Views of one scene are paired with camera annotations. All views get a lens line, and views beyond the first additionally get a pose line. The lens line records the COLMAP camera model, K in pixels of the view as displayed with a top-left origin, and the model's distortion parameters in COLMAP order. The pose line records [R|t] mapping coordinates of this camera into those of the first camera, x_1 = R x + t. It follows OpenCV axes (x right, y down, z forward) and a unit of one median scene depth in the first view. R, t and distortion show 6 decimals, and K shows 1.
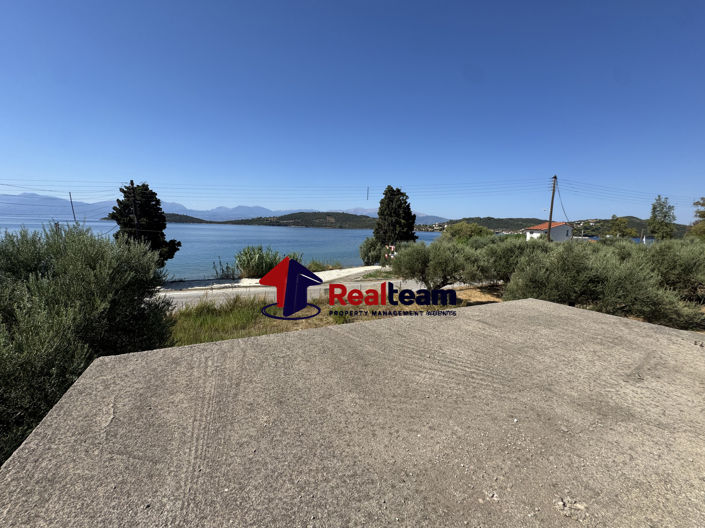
lens RADIAL K [[281.8, 0, 351.6], [0, 281.8, 264.2], [0, 0, 1]] dist [-0.004438, 0.000809]
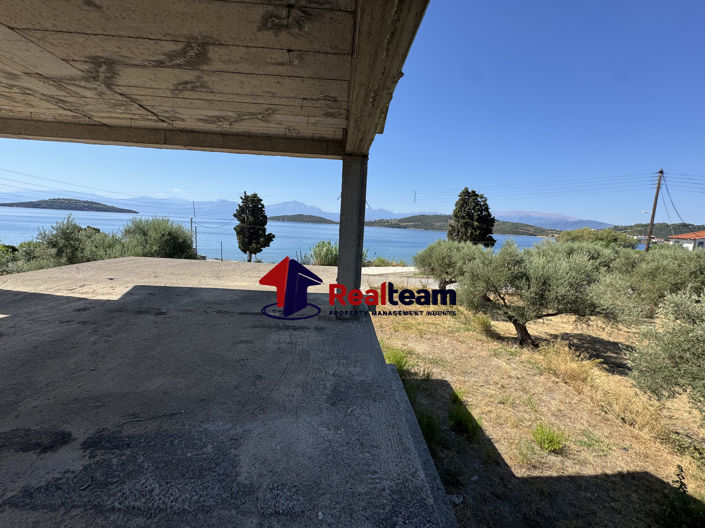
lens RADIAL K [[281.8, 0, 351.0], [0, 281.8, 264.4], [0, 0, 1]] dist [-0.004438, 0.000809]
pose [[0.912415, 0.076180, -0.402113, 0.190260], [-0.079500, 0.996799, 0.008453, 0.014497], [0.401470, 0.024255, 0.915551, -0.064922]]
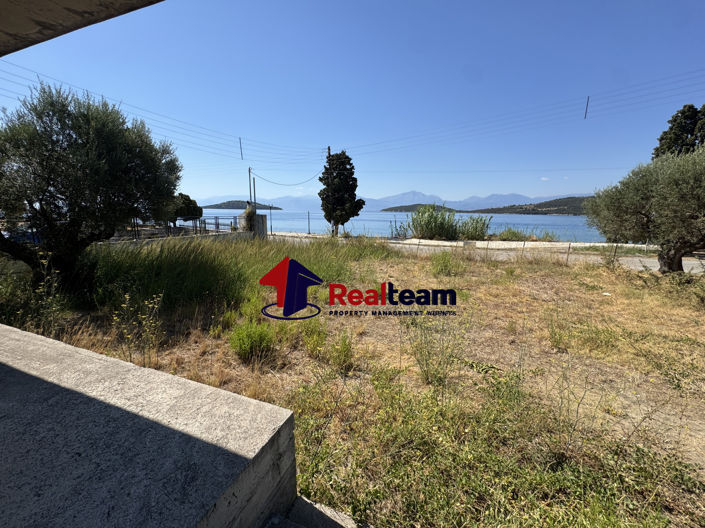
lens RADIAL K [[281.8, 0, 351.9], [0, 281.8, 264.4], [0, 0, 1]] dist [-0.004438, 0.000809]
pose [[0.677443, 0.117610, -0.726112, 0.127894], [-0.091147, 0.992949, 0.075792, 0.059315], [0.729906, 0.014838, 0.683386, 0.135194]]
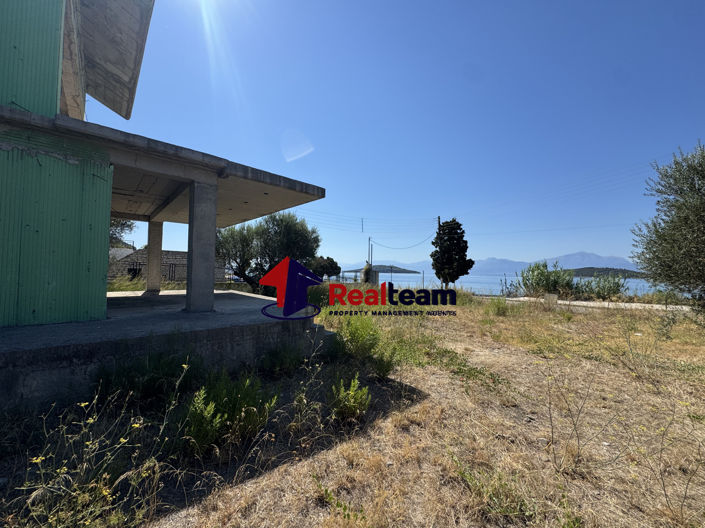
lens RADIAL K [[281.8, 0, 352.3], [0, 281.8, 263.4], [0, 0, 1]] dist [-0.004438, 0.000809]
pose [[0.265059, -0.054948, -0.962665, 0.264419], [-0.138690, 0.985821, -0.094457, 0.076827], [0.954206, 0.158549, 0.253680, 0.135665]]
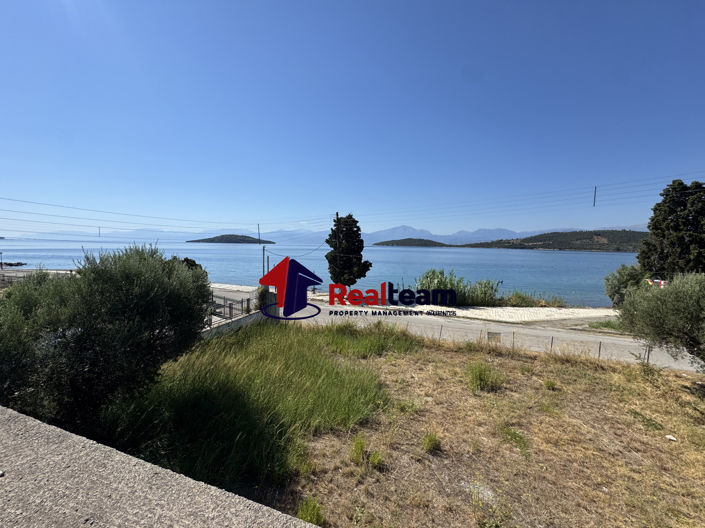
lens RADIAL K [[281.8, 0, 351.8], [0, 281.8, 263.9], [0, 0, 1]] dist [-0.004438, 0.000809]
pose [[0.697341, 0.031060, -0.716066, 0.088022], [-0.090193, 0.994922, -0.044680, -0.012046], [0.711042, 0.095741, 0.696601, 0.111073]]
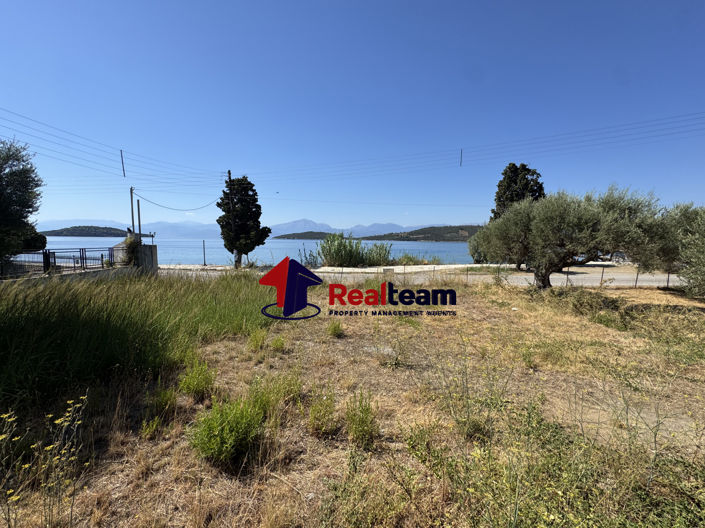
lens RADIAL K [[281.8, 0, 351.6], [0, 281.8, 263.2], [0, 0, 1]] dist [-0.004438, 0.000809]
pose [[0.898842, 0.017266, -0.437933, 0.085140], [-0.042559, 0.997940, -0.048005, 0.057349], [0.436202, 0.061787, 0.897725, 0.125447]]
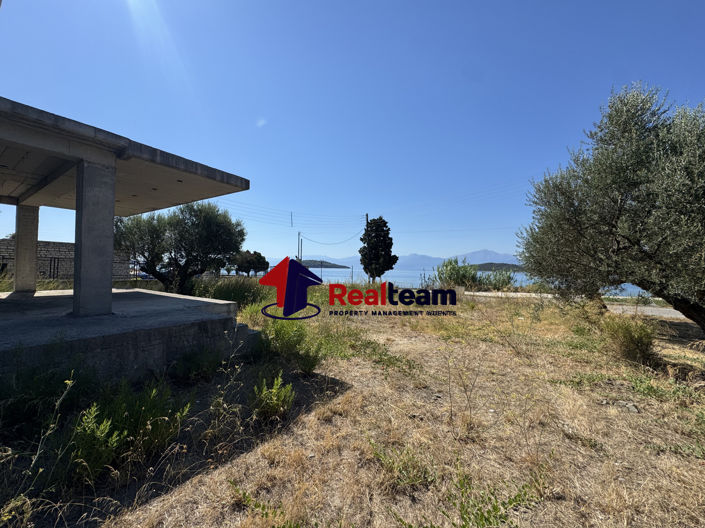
lens RADIAL K [[281.8, 0, 352.2], [0, 281.8, 263.3], [0, 0, 1]] dist [-0.004438, 0.000809]
pose [[0.490581, -0.037432, -0.870591, 0.266110], [-0.117554, 0.987101, -0.108684, 0.076108], [0.863430, 0.155659, 0.479853, 0.136851]]
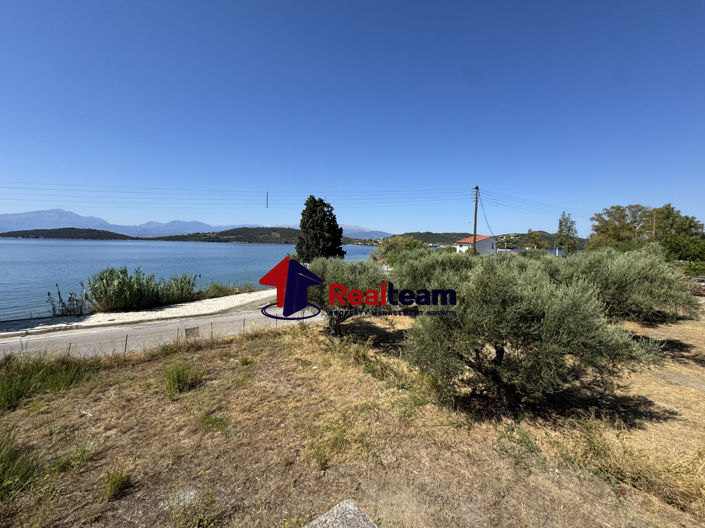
lens RADIAL K [[281.8, 0, 351.5], [0, 281.8, 264.3], [0, 0, 1]] dist [-0.004438, 0.000809]
pose [[0.982899, -0.023597, 0.182629, 0.093476], [0.033180, 0.998218, -0.049596, -0.012588], [-0.181133, 0.054807, 0.981930, 0.114455]]
